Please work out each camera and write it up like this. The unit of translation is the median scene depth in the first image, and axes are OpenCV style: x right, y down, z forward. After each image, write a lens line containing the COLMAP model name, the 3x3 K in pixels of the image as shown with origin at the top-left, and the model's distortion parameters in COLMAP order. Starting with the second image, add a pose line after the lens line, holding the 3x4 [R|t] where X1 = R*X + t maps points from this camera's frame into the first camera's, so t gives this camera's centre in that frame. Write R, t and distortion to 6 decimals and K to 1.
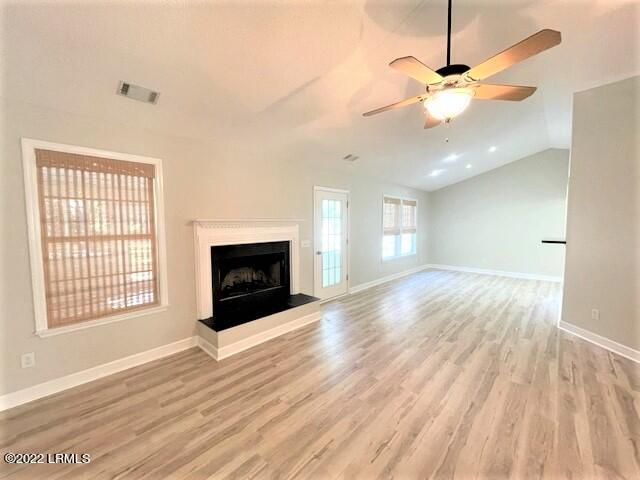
lens RADIAL K [[267.8, 0, 322.6], [0, 267.8, 242.7], [0, 0, 1]] dist [-0.002195, -0.000084]
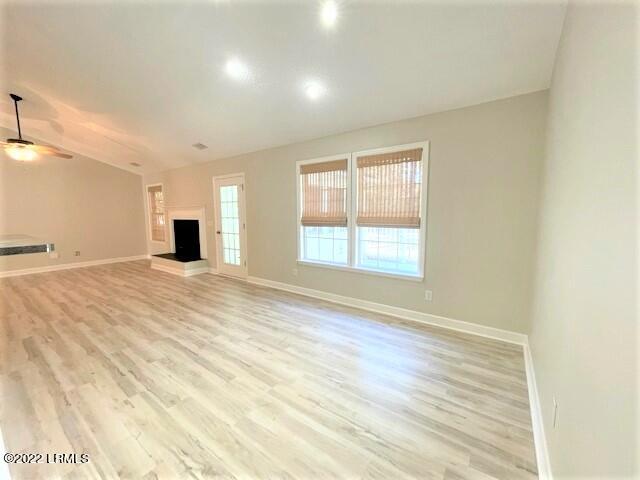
lens RADIAL K [[267.8, 0, 322.6], [0, 267.8, 242.7], [0, 0, 1]] dist [-0.002195, -0.000084]
pose [[0.094354, 0.118318, -0.988483, 1.451972], [-0.066958, 0.991418, 0.112278, -0.097498], [0.993284, 0.055592, 0.101467, 1.600239]]
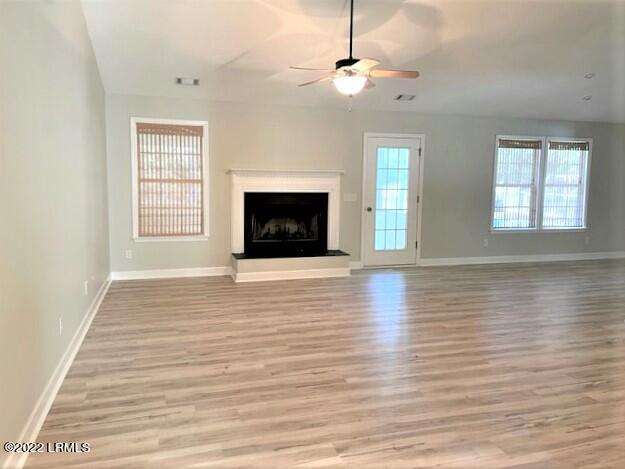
lens RADIAL K [[504.5, 0, 312.5], [0, 504.5, 234.5], [0, 0, 1]] dist [0.053734, -0.002508]
pose [[0.866300, 0.075113, -0.493845, 0.767841], [-0.056635, 0.997024, 0.052296, 0.053412], [0.496304, -0.017335, 0.867976, -0.624880]]
